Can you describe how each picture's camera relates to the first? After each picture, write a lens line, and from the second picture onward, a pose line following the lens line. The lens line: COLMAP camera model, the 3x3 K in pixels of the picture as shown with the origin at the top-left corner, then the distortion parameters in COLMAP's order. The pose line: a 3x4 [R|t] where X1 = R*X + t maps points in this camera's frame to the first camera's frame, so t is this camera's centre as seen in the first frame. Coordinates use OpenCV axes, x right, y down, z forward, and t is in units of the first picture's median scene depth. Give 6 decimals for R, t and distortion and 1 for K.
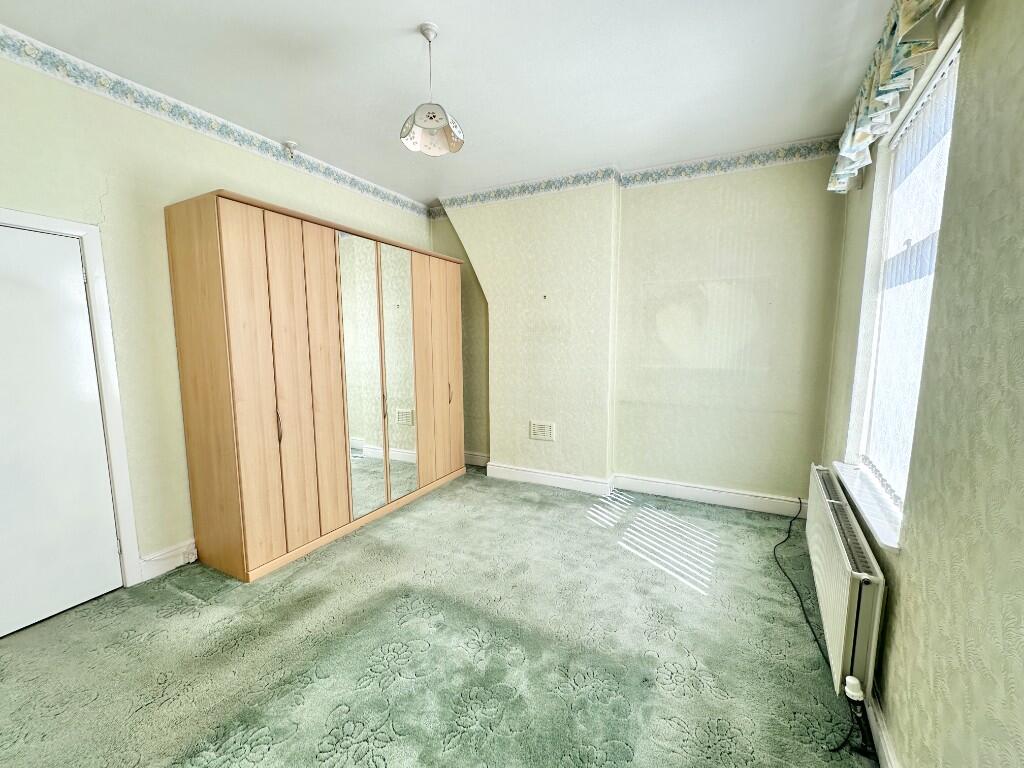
lens RADIAL K [[406.0, 0, 513.7], [0, 406.0, 384.3], [0, 0, 1]] dist [-0.003766, 0.001037]
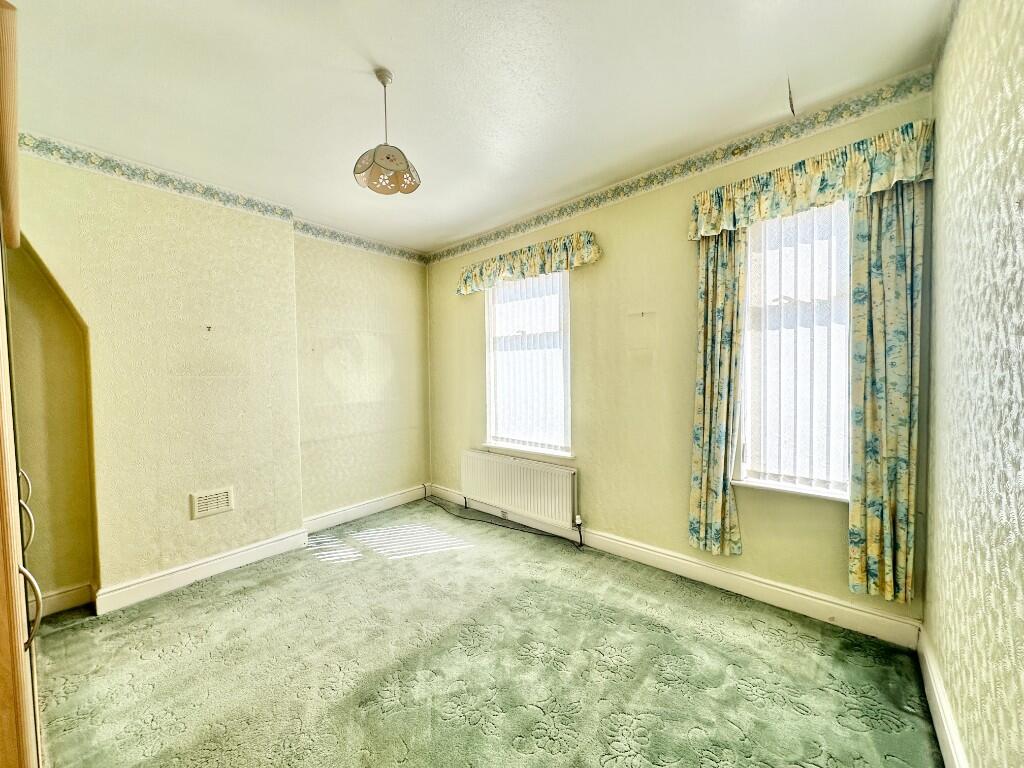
lens RADIAL K [[406.0, 0, 511.2], [0, 406.0, 384.0], [0, 0, 1]] dist [-0.003766, 0.001037]
pose [[0.211996, -0.027947, 0.976871, -0.627359], [0.131018, 0.991380, -0.000071, -0.036185], [-0.968448, 0.128002, 0.213830, 0.312093]]
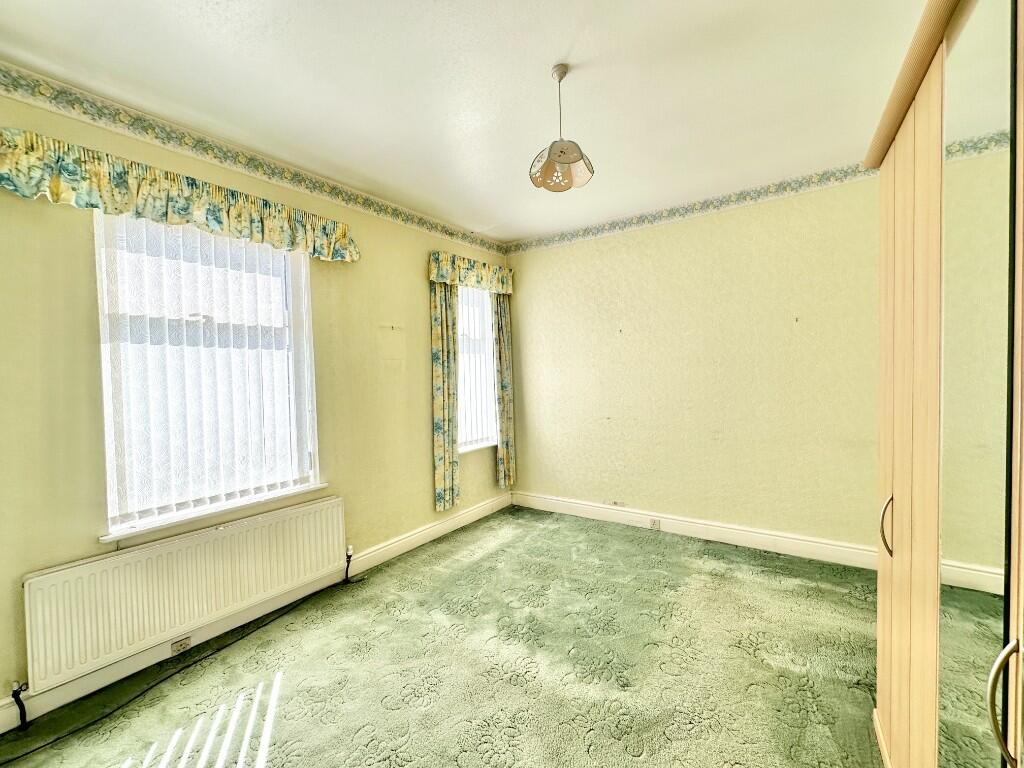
lens RADIAL K [[406.0, 0, 507.1], [0, 406.0, 386.9], [0, 0, 1]] dist [-0.003766, 0.001037]
pose [[-0.992535, 0.033722, 0.117208, -0.092922], [0.050003, 0.989048, 0.138868, -0.129279], [-0.111242, 0.143692, -0.983350, 1.142240]]
